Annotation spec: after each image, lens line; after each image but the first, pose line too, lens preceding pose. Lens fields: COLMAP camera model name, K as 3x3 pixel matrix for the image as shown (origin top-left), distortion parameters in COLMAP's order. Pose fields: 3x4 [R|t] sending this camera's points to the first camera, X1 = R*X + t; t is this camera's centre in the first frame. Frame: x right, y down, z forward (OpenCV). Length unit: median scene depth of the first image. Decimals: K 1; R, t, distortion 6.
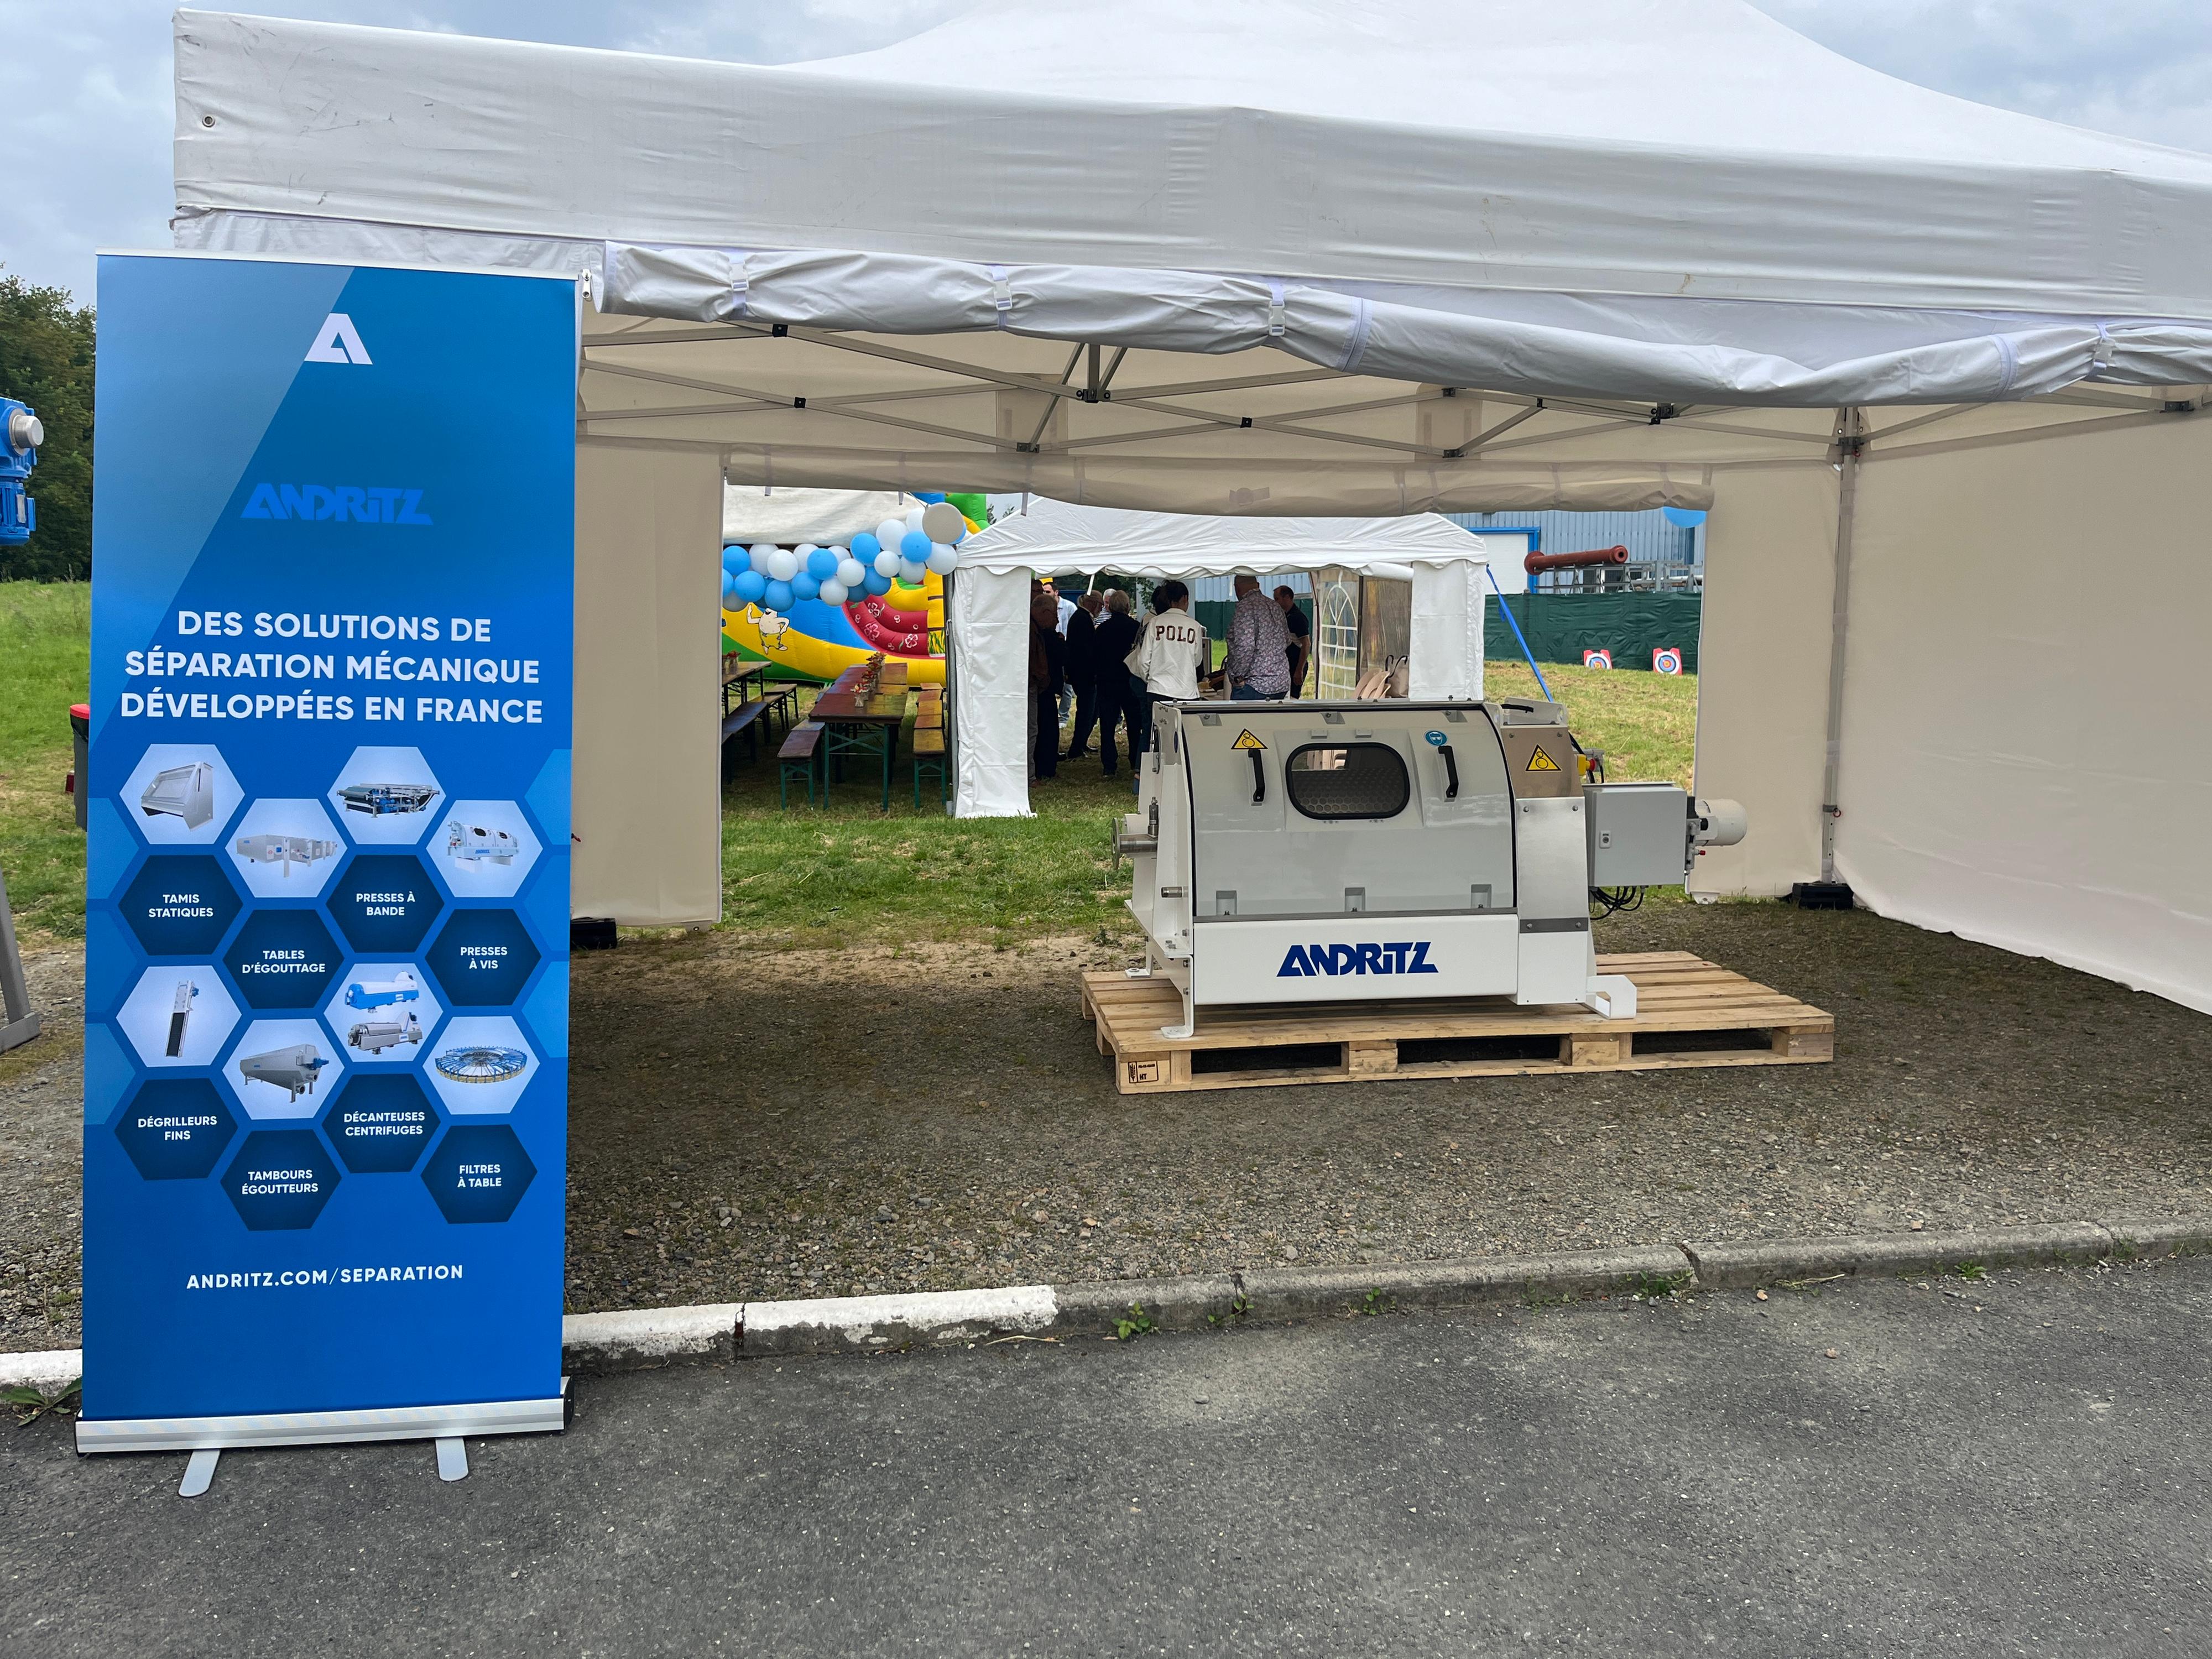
lens RADIAL K [[1679.9, 0, 1097.5], [0, 1679.9, 823.3], [0, 0, 1]] dist [0.059999, -0.066722]
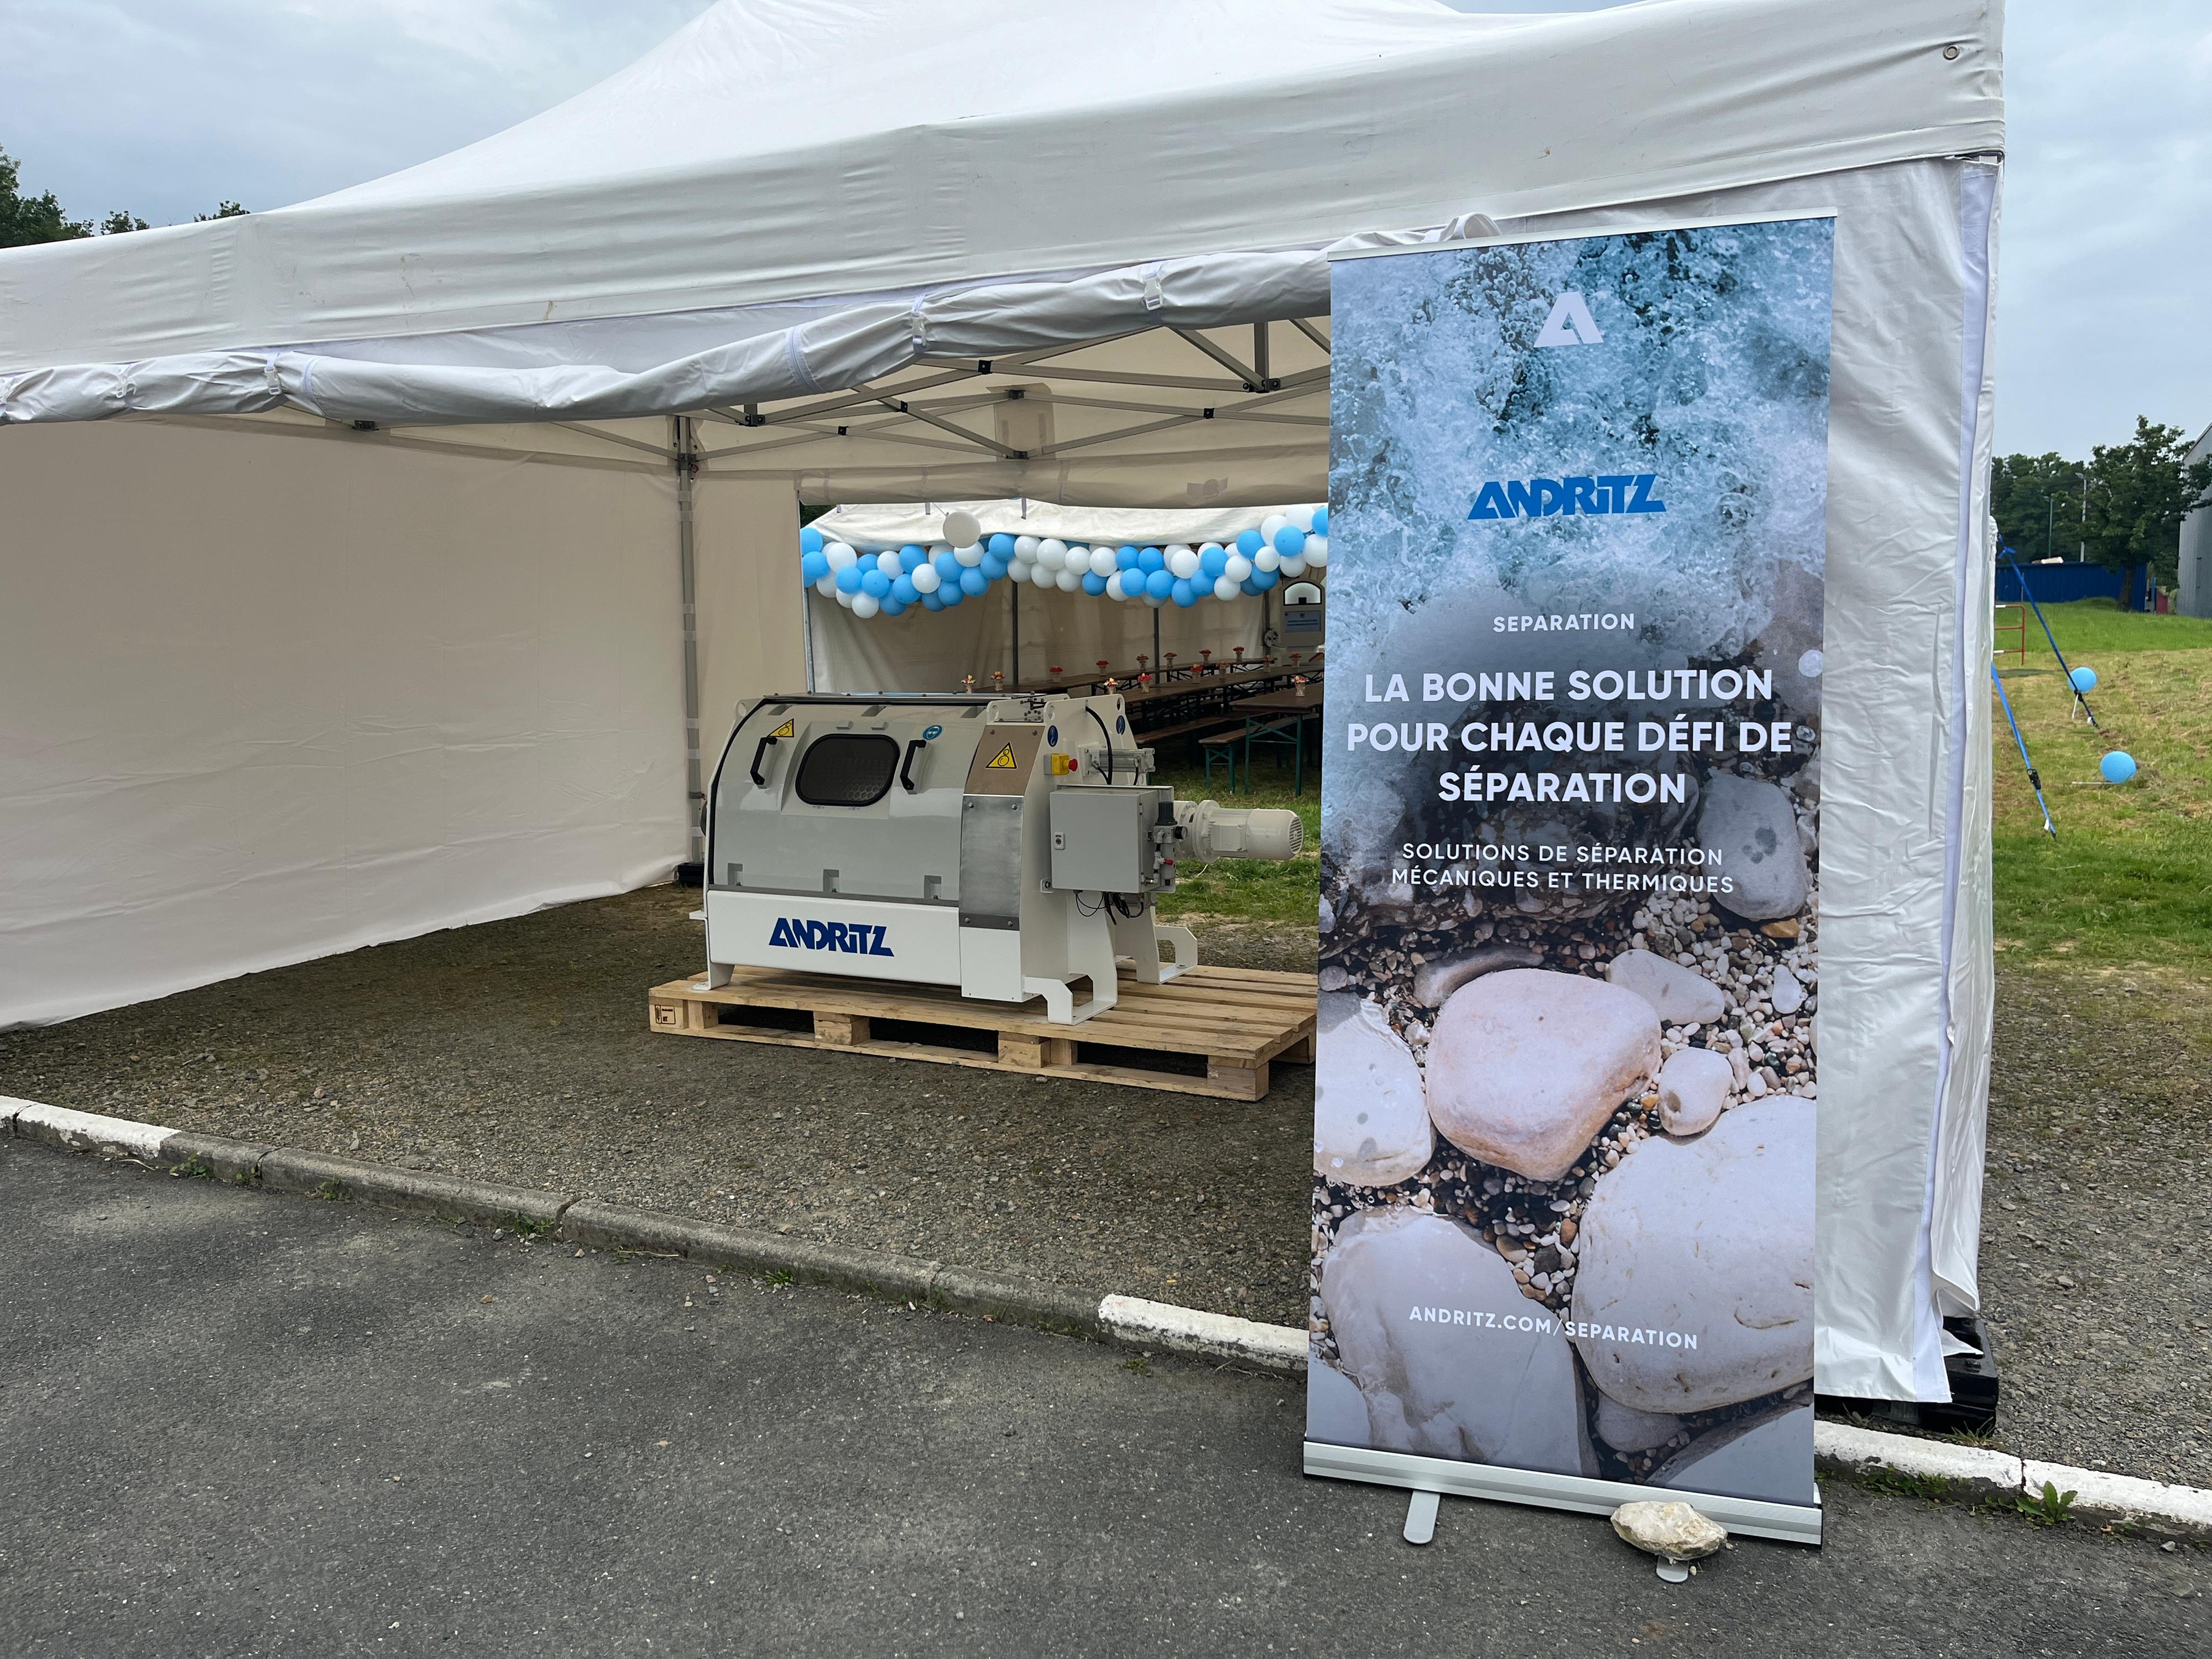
lens RADIAL K [[1679.9, 0, 1153.9], [0, 1679.9, 853.3], [0, 0, 1]] dist [0.059999, -0.066722]
pose [[0.812925, 0.067496, -0.578444, 0.945360], [-0.052819, 0.997713, 0.042188, -0.028371], [0.579968, -0.003743, 0.814630, 0.247770]]
